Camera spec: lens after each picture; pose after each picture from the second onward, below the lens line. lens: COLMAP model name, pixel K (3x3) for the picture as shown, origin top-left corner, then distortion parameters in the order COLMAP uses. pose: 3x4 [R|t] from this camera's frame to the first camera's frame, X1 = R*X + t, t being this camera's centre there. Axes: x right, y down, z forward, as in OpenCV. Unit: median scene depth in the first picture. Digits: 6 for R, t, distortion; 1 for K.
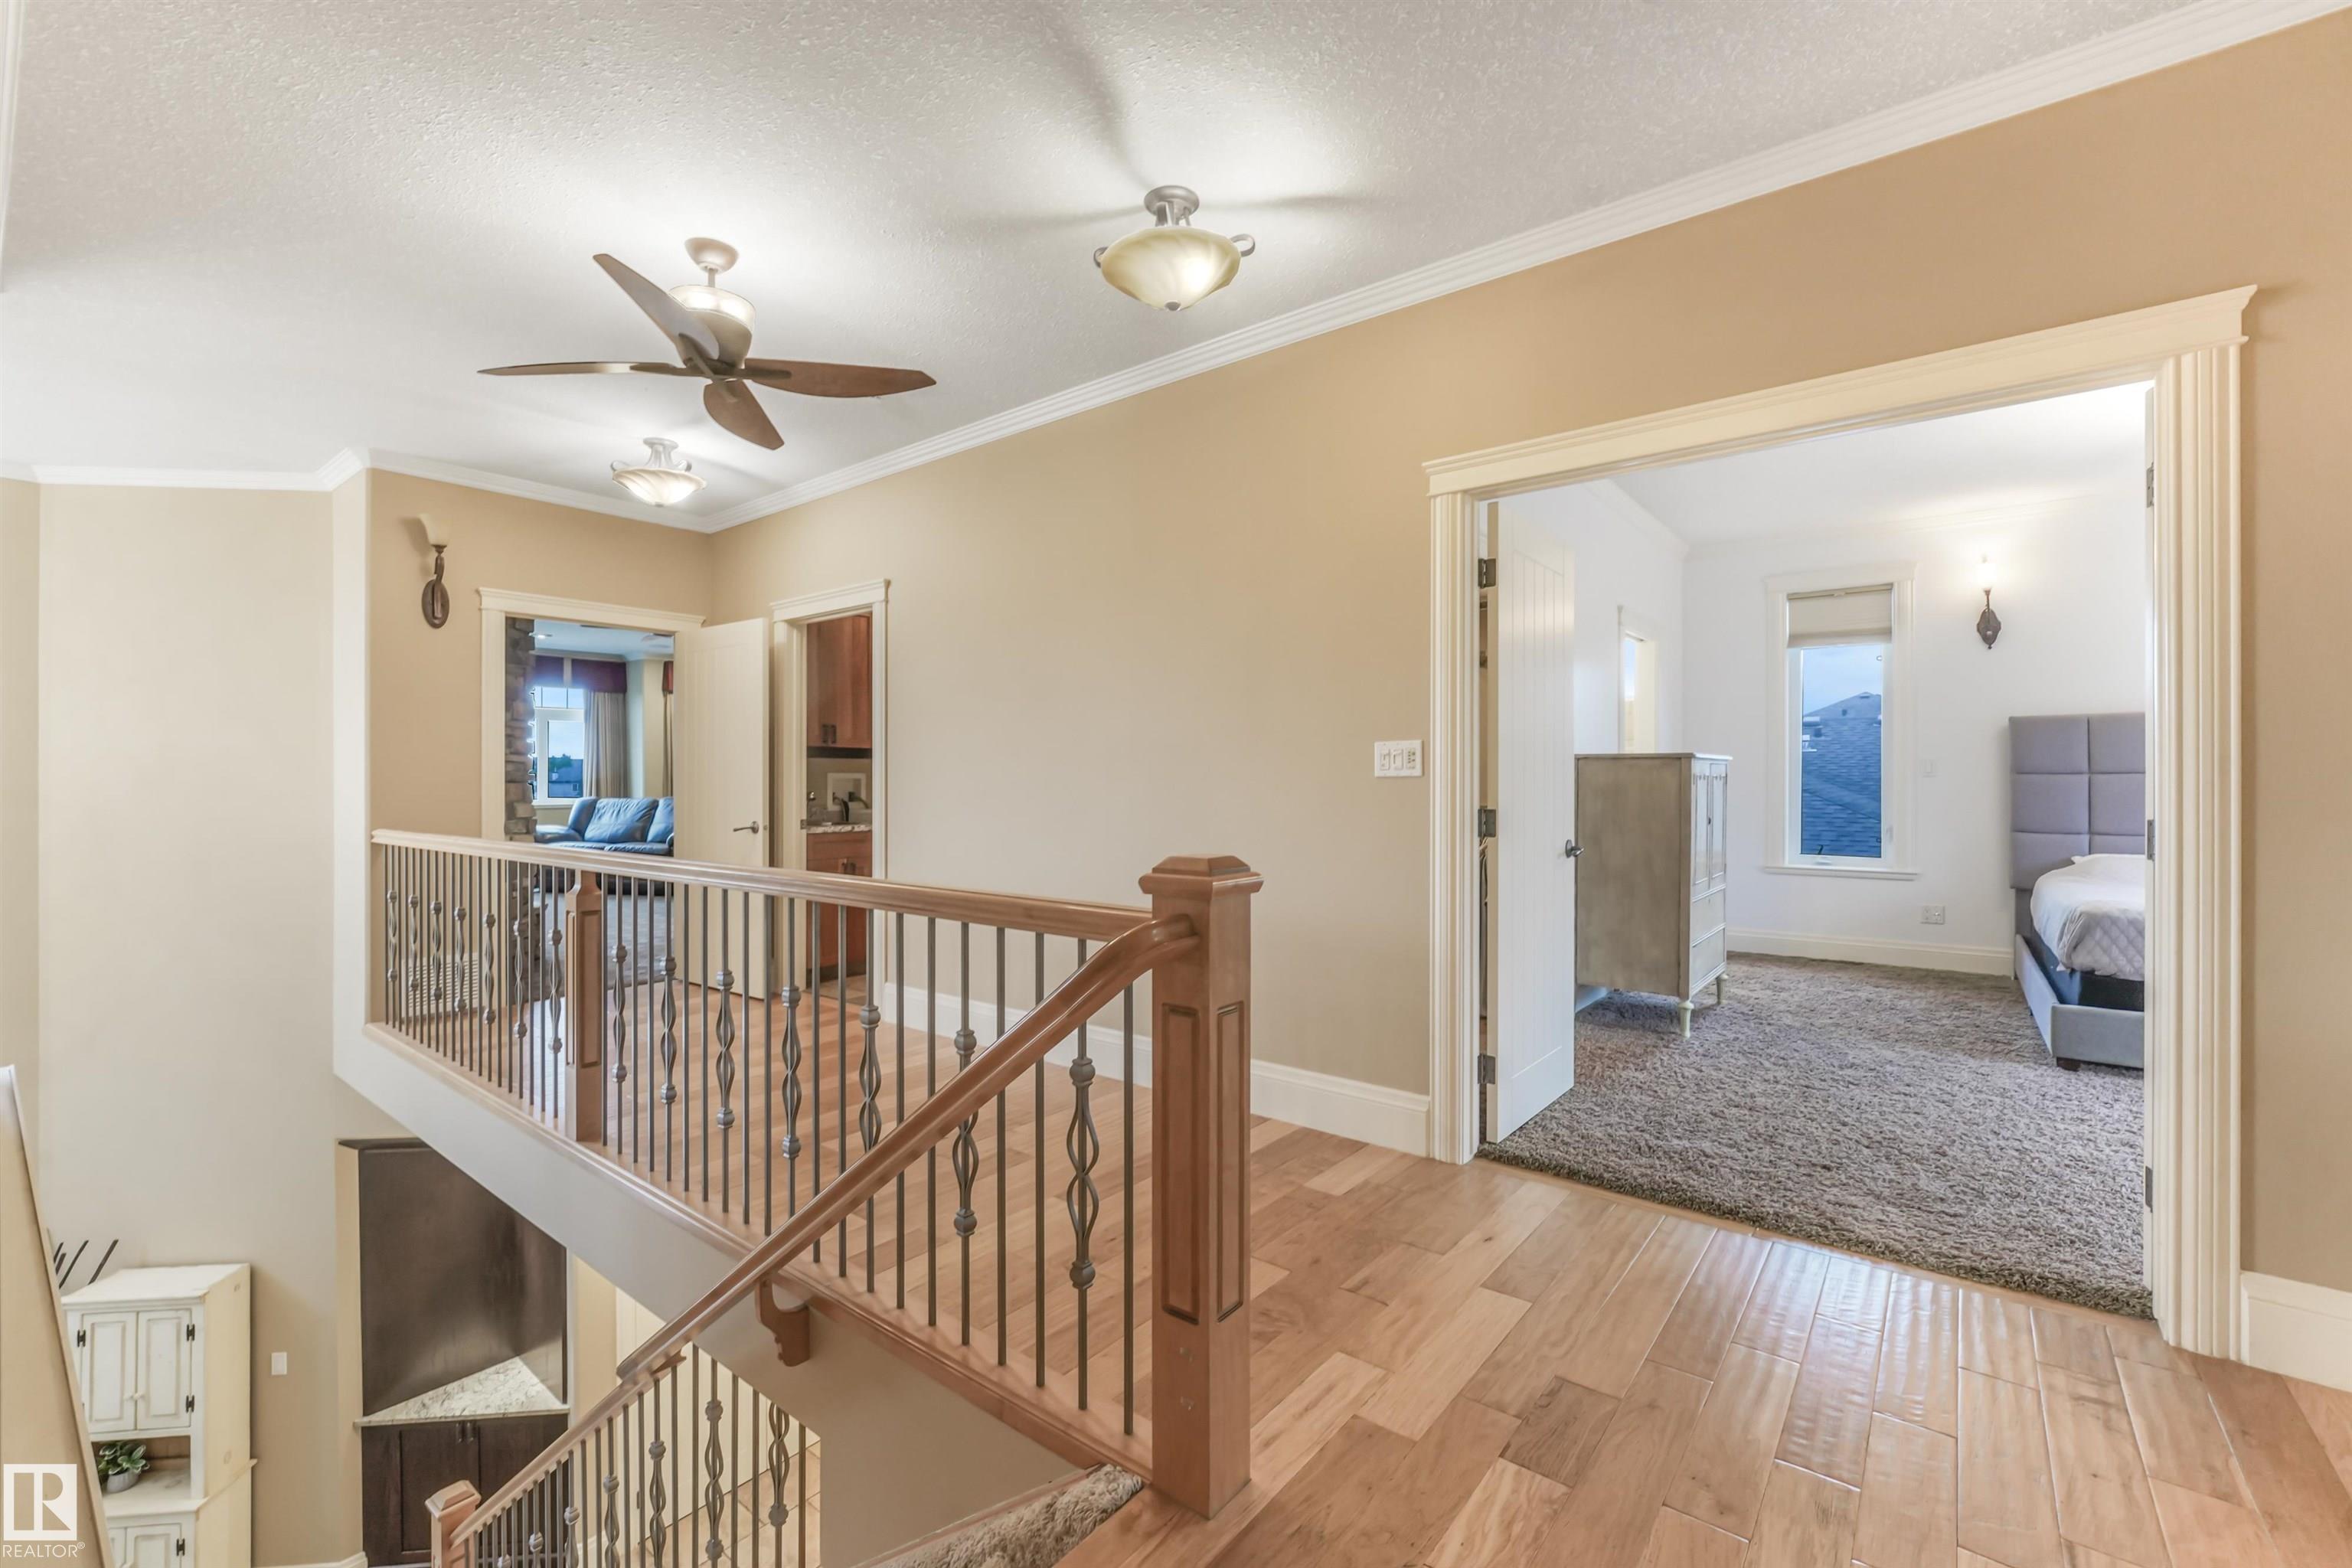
lens RADIAL K [[965.9, 0, 1176.7], [0, 965.9, 773.8], [0, 0, 1]] dist [-0.022291, 0.000277]
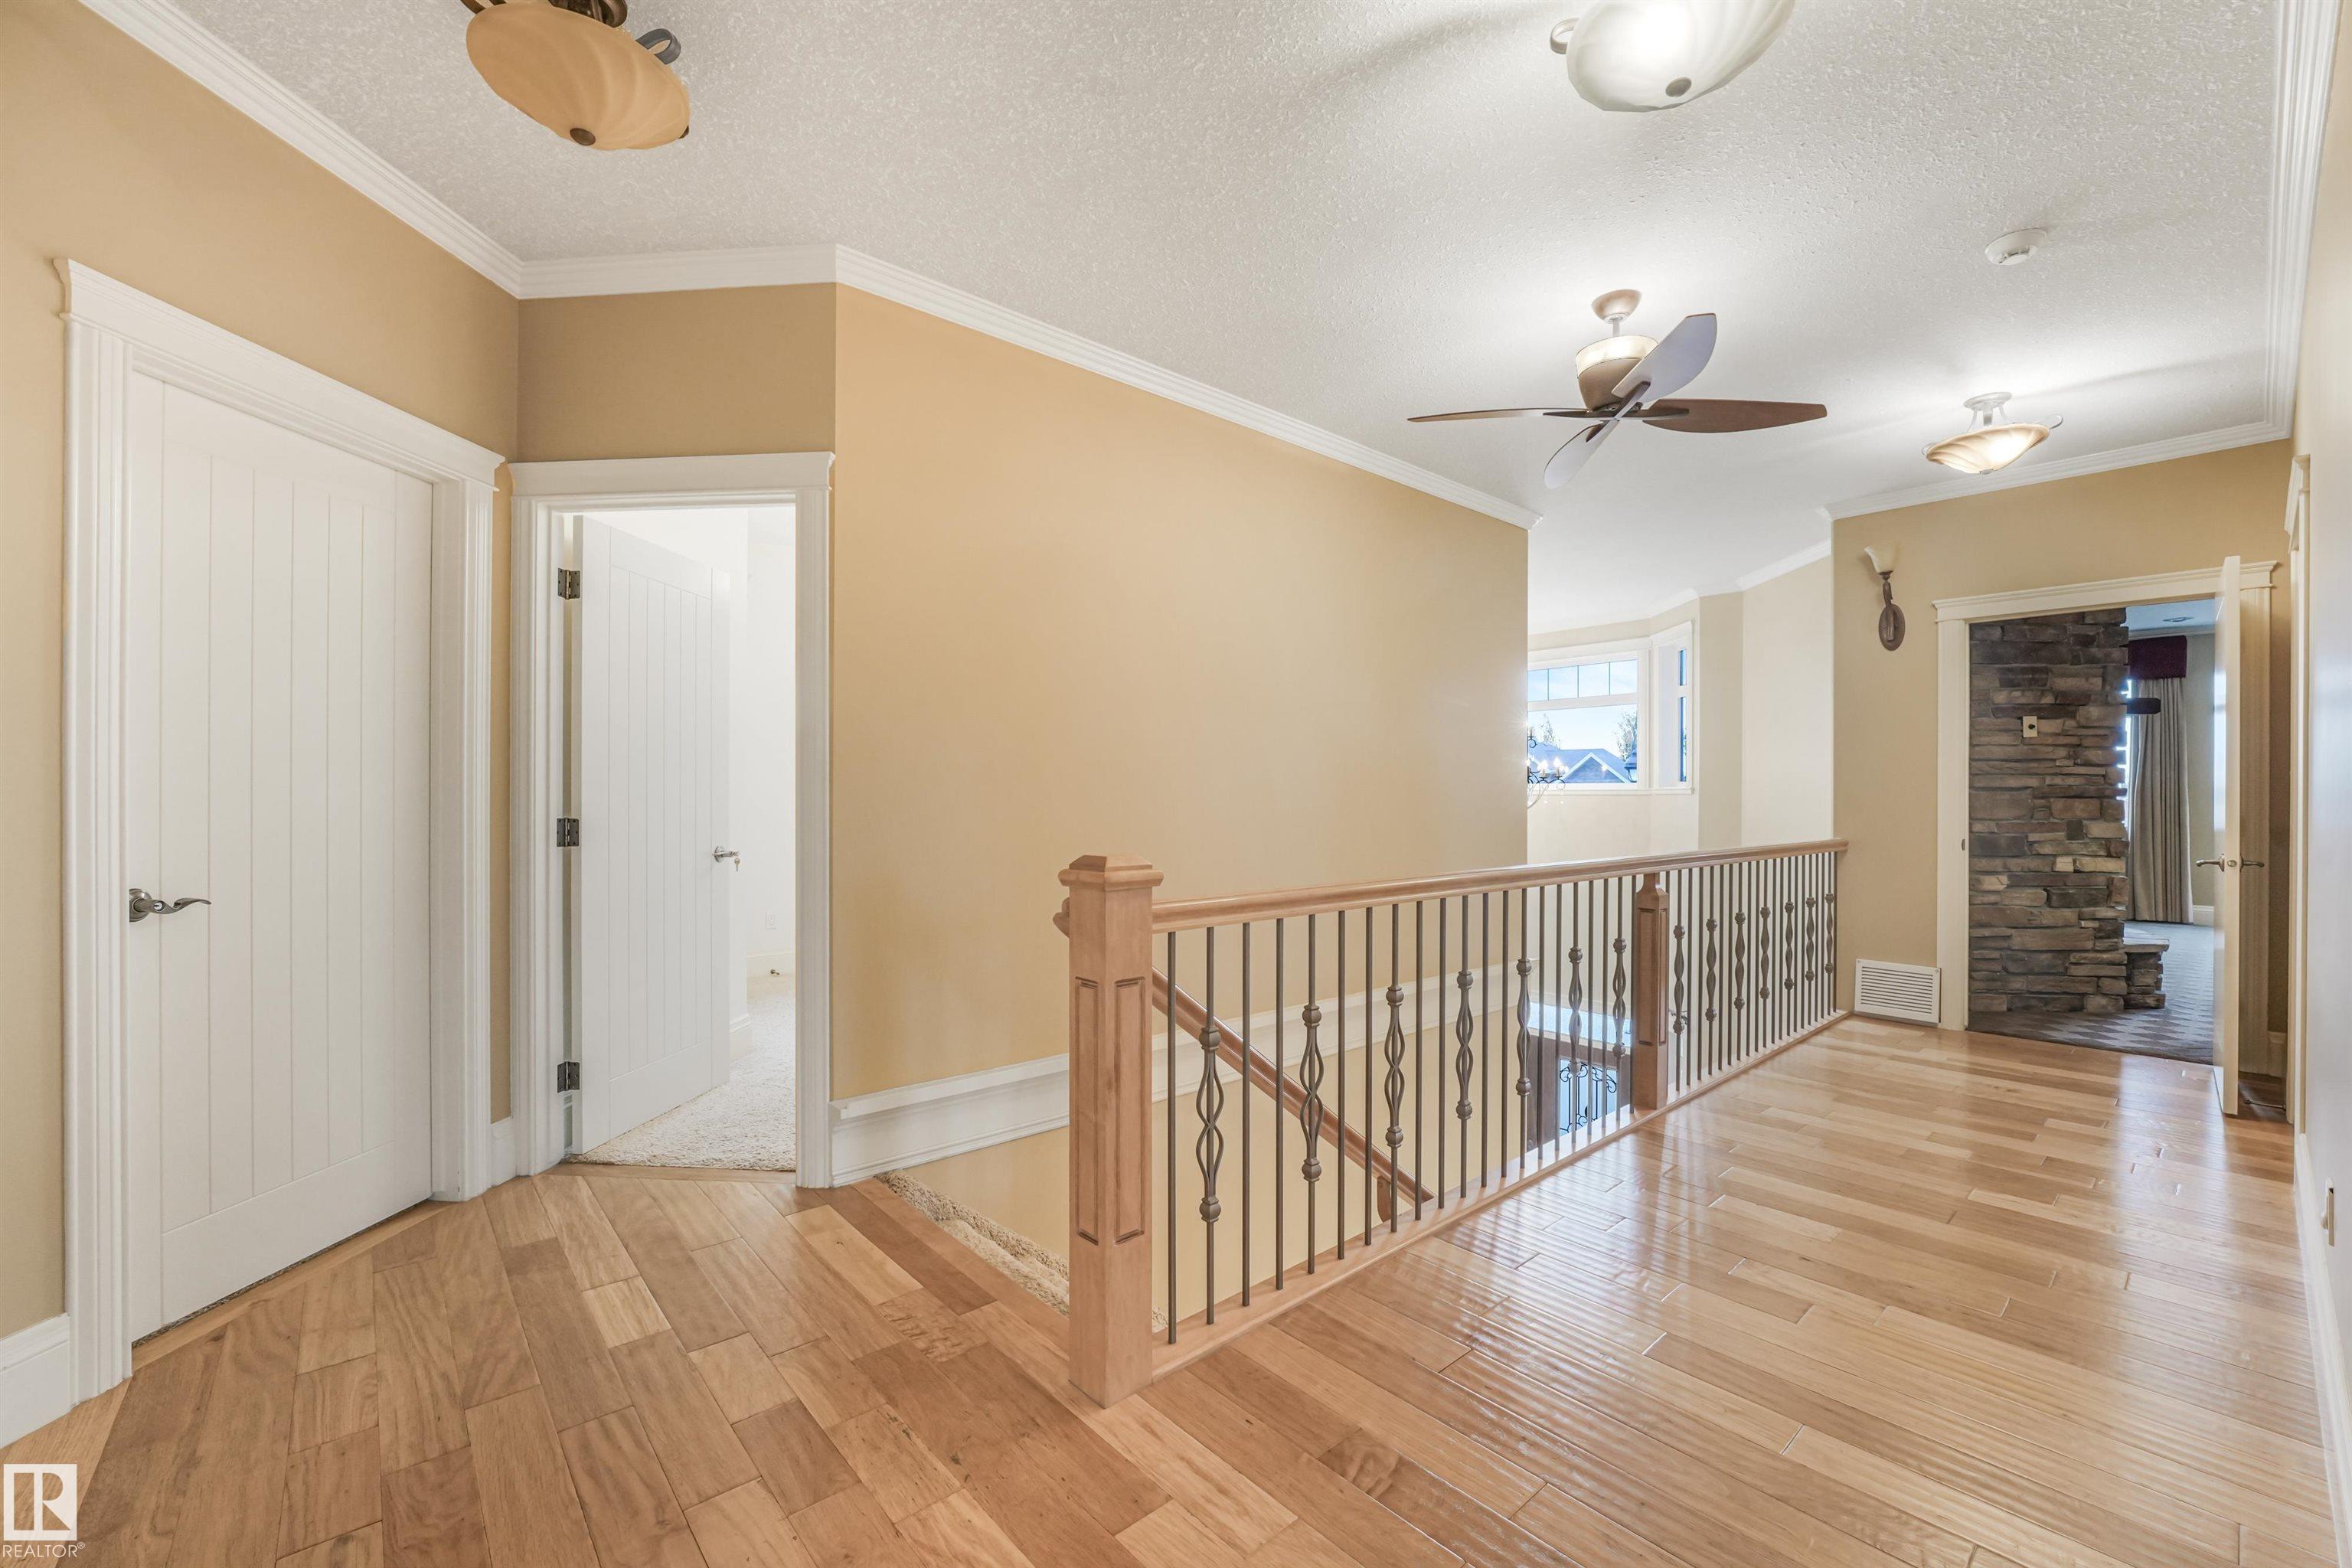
lens RADIAL K [[952.7, 0, 1174.5], [0, 952.7, 798.8], [0, 0, 1]] dist [-0.016547, 0.000016]
pose [[-0.175905, 0.001927, -0.984405, 0.413034], [0.007496, 0.999972, 0.000618, 0.002326], [0.984379, -0.007270, -0.175914, 0.451313]]
